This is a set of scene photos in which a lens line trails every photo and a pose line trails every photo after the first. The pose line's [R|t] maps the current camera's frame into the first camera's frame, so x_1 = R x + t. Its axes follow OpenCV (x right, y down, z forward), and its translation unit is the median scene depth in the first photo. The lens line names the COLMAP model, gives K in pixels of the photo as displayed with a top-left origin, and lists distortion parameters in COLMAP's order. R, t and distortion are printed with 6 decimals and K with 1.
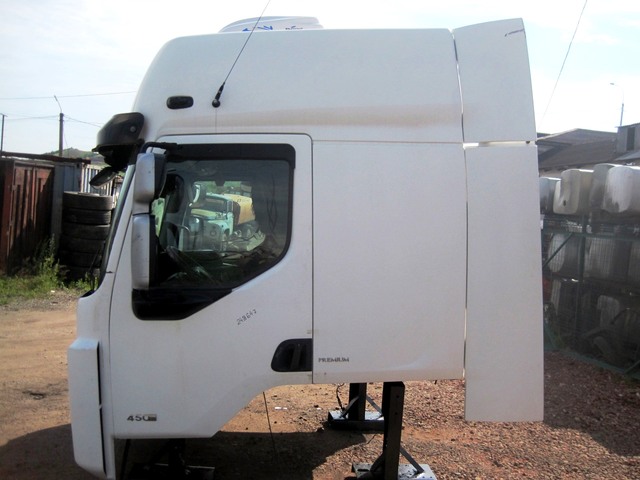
lens RADIAL K [[652.6, 0, 323.5], [0, 652.6, 244.2], [0, 0, 1]] dist [-0.121306, 0.000000]
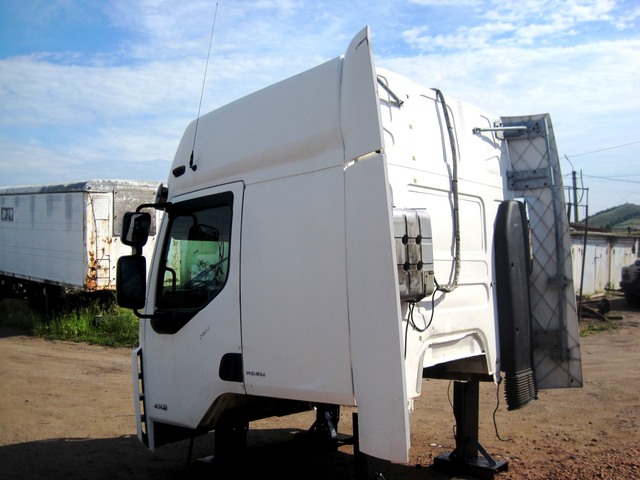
lens RADIAL K [[652.6, 0, 320.8], [0, 652.6, 240.0], [0, 0, 1]] dist [-0.121306, 0.000000]
pose [[0.674703, -0.084385, -0.733250, 0.943407], [0.012892, 0.994639, -0.102604, 0.063902], [0.737977, 0.059774, 0.672173, 0.312974]]
